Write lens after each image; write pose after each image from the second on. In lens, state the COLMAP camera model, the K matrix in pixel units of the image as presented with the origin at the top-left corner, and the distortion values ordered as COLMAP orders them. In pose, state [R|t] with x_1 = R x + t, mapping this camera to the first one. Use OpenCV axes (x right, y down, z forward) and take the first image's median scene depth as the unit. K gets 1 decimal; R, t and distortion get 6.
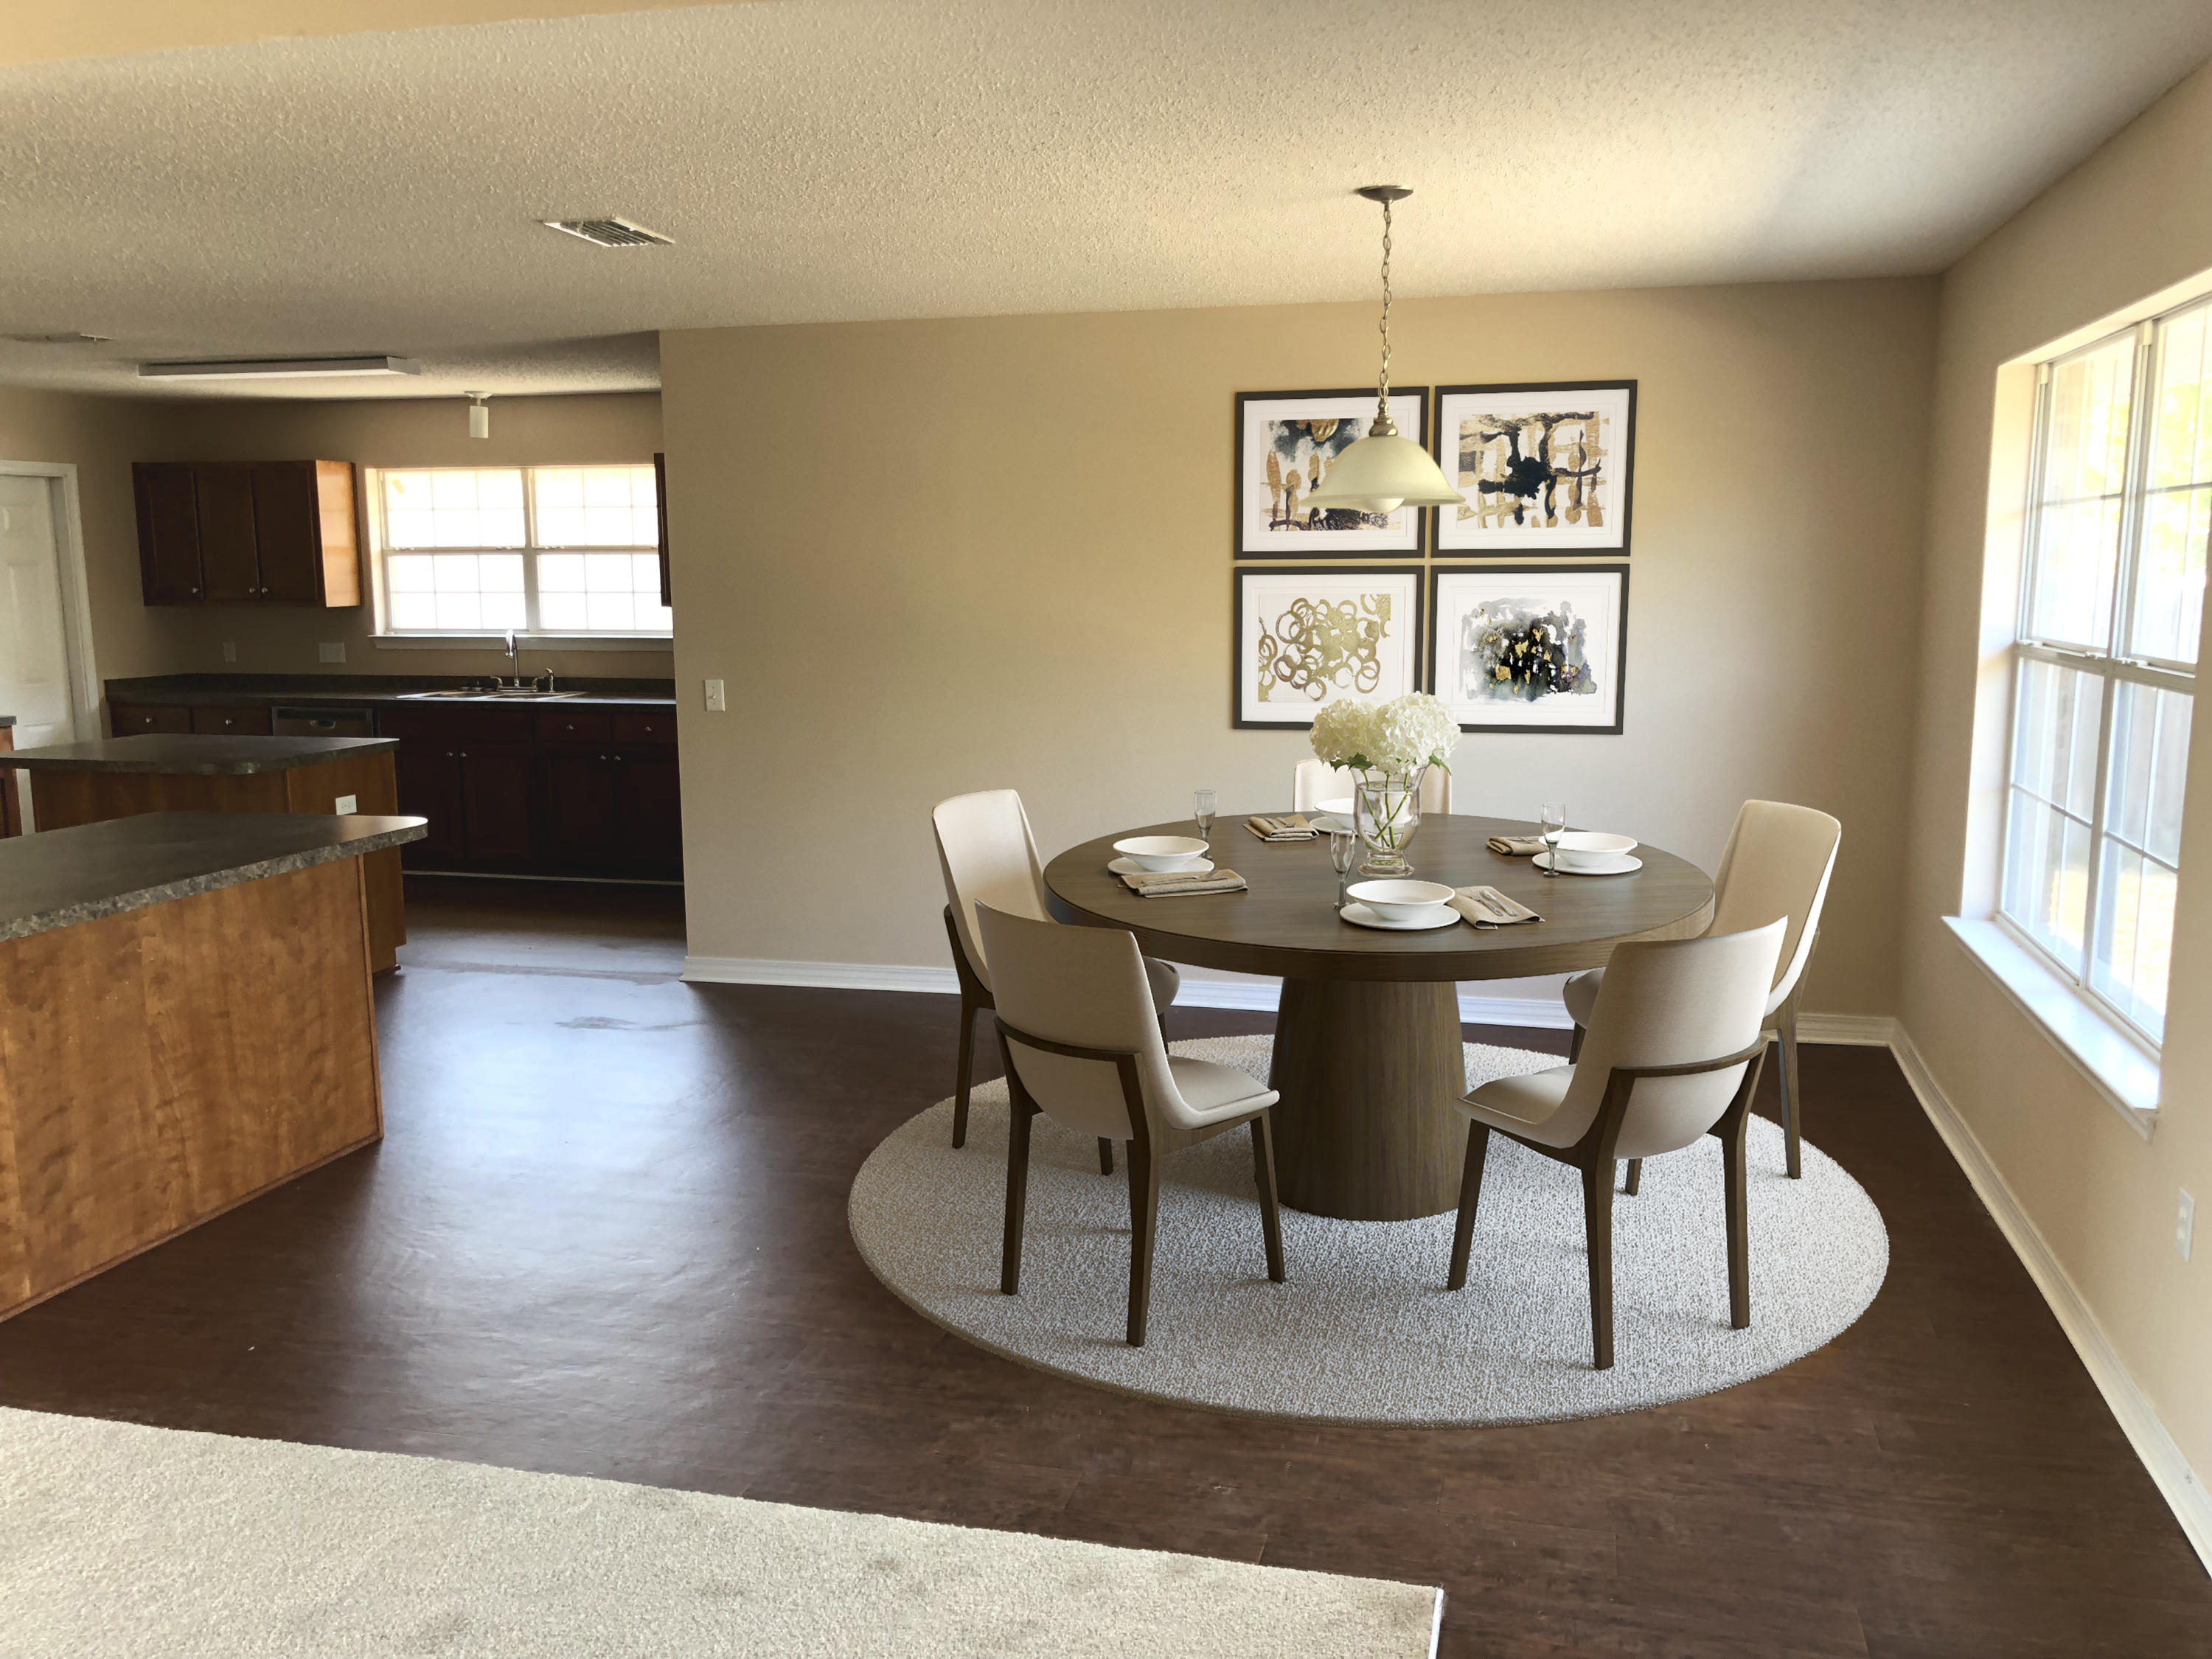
lens RADIAL K [[1815.9, 0, 1115.1], [0, 1815.9, 839.9], [0, 0, 1]] dist [0.010703, 0.004167]
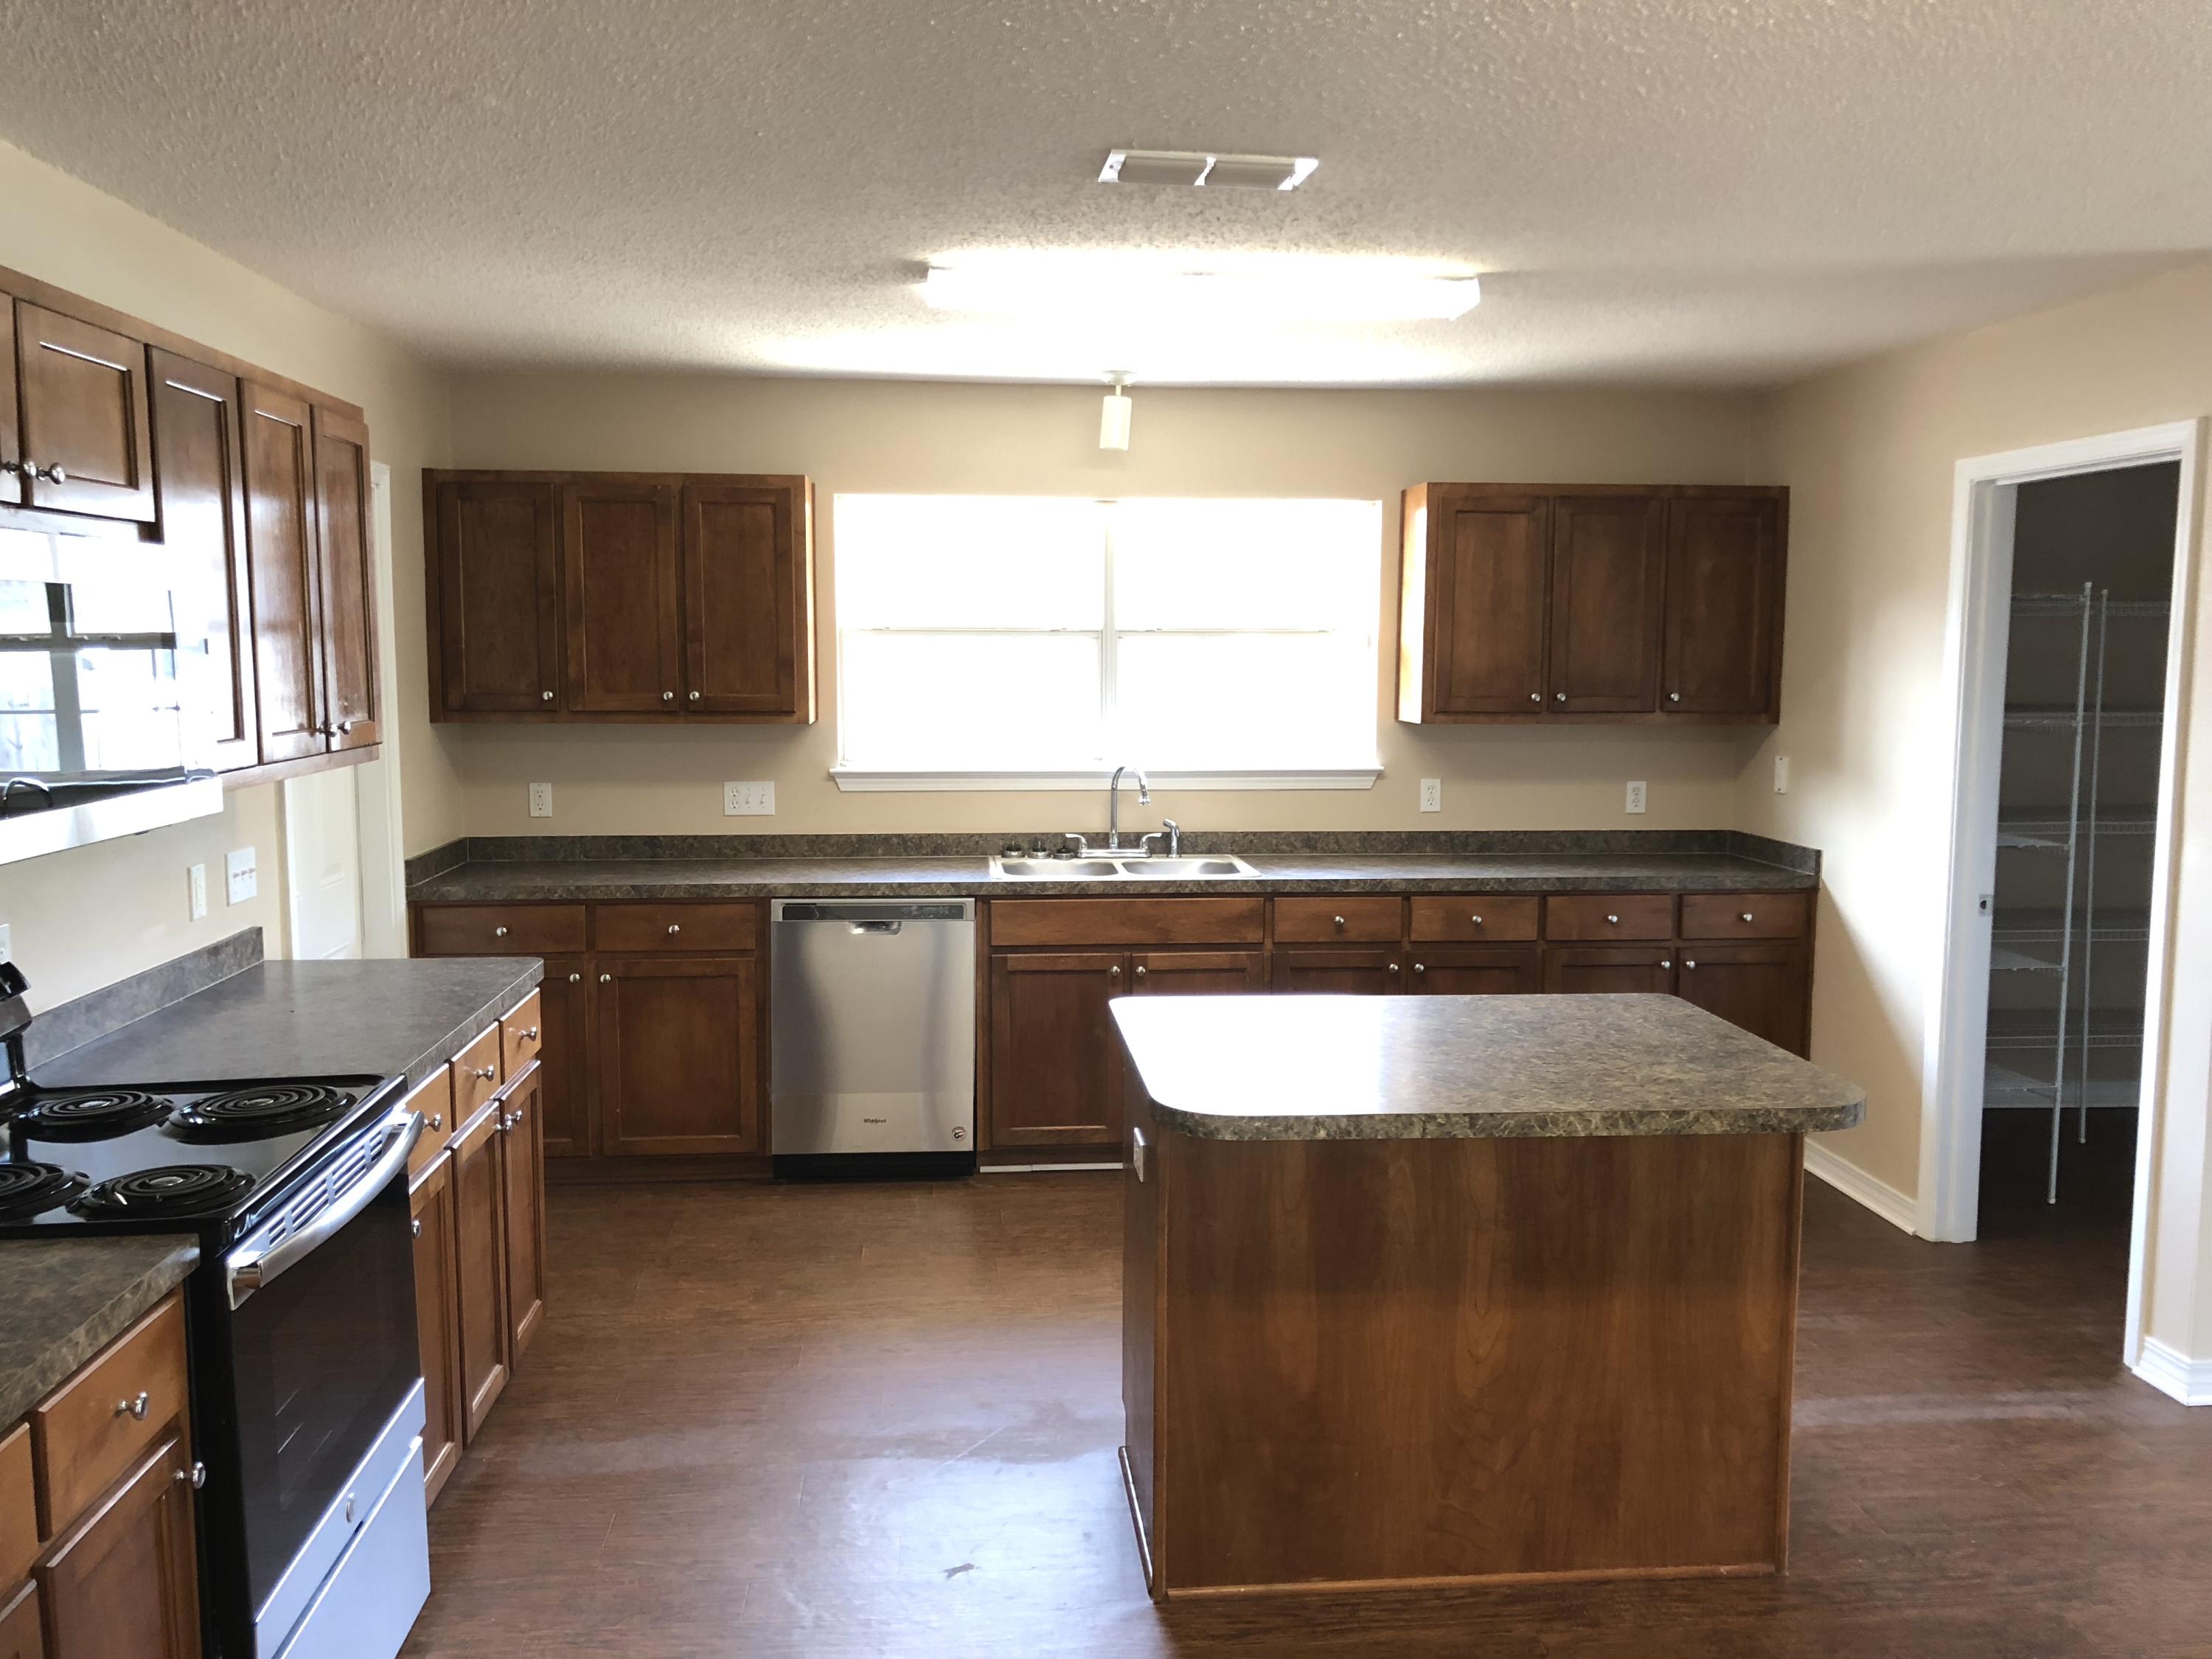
lens RADIAL K [[1815.9, 0, 1103.9], [0, 1815.9, 833.9], [0, 0, 1]] dist [0.010703, 0.004167]
pose [[0.944684, -0.027172, 0.326855, -1.090759], [0.042290, 0.998335, -0.039236, -0.132767], [-0.325245, 0.050888, 0.944260, 0.845864]]
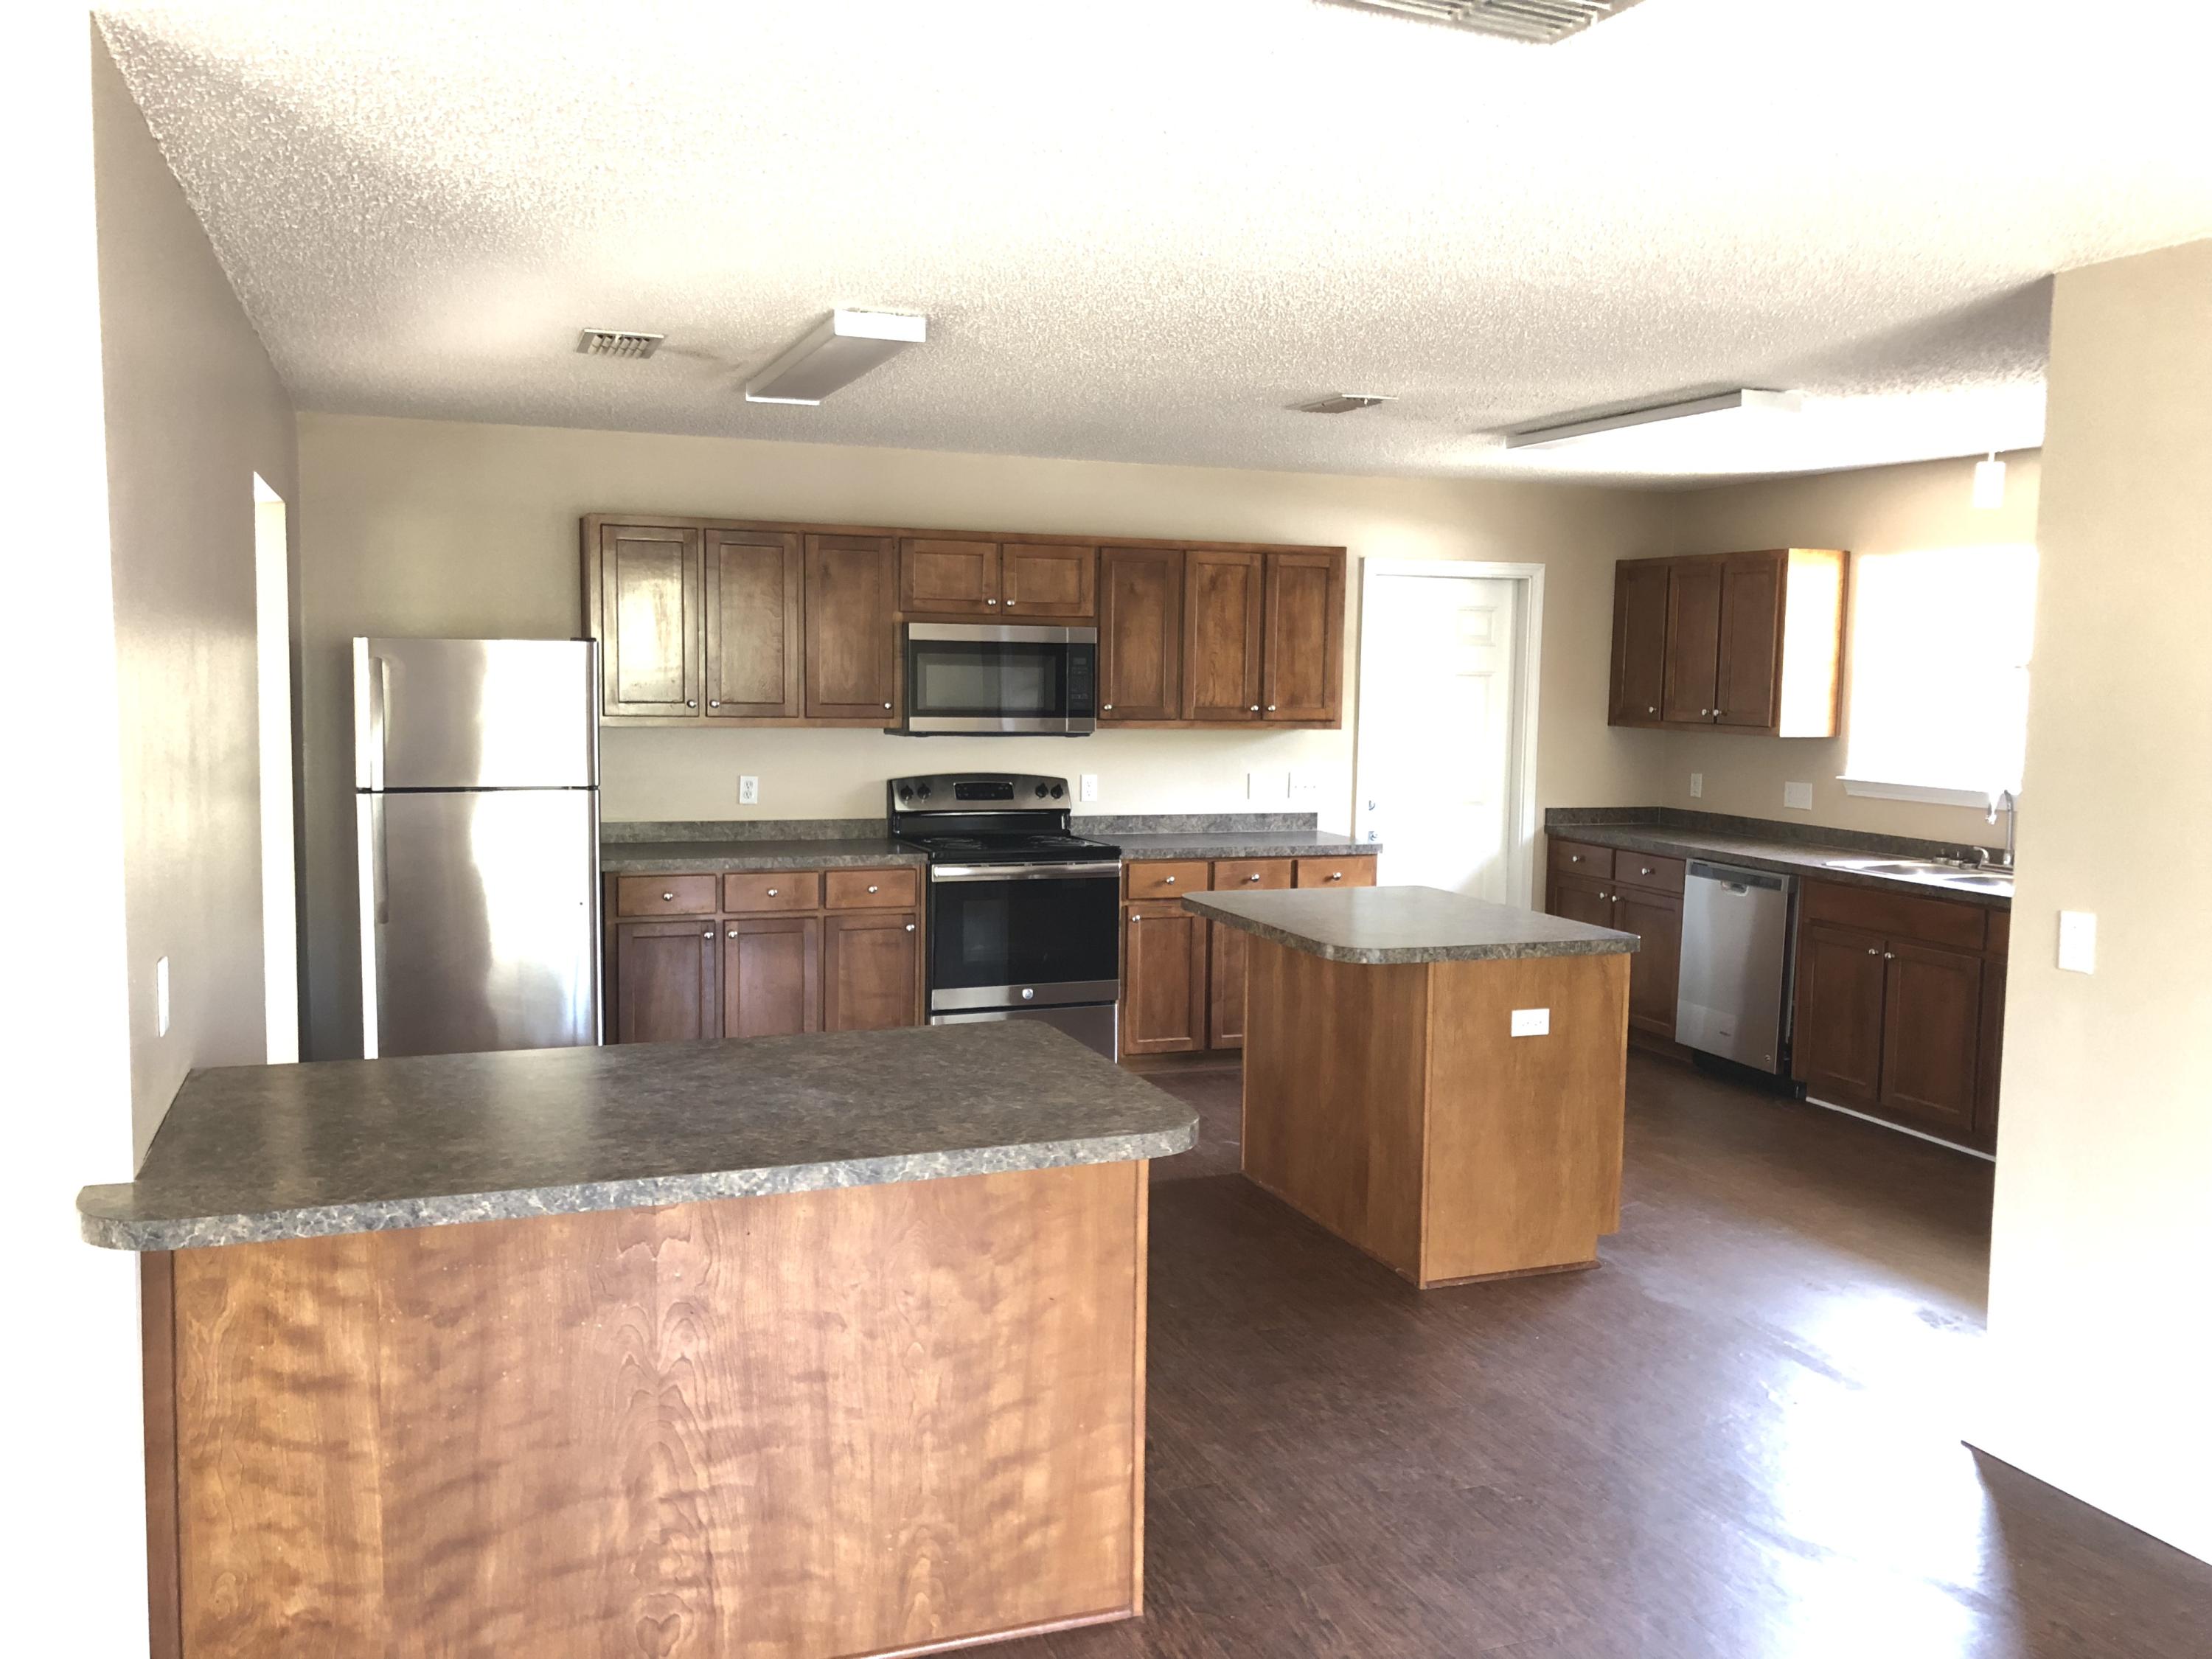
lens RADIAL K [[1815.9, 0, 1113.7], [0, 1815.9, 836.8], [0, 0, 1]] dist [0.010703, 0.004167]
pose [[0.578558, 0.092813, -0.810344, 0.066416], [-0.144630, 0.989435, 0.010065, -0.107702], [0.802716, 0.111377, 0.585869, 0.661289]]
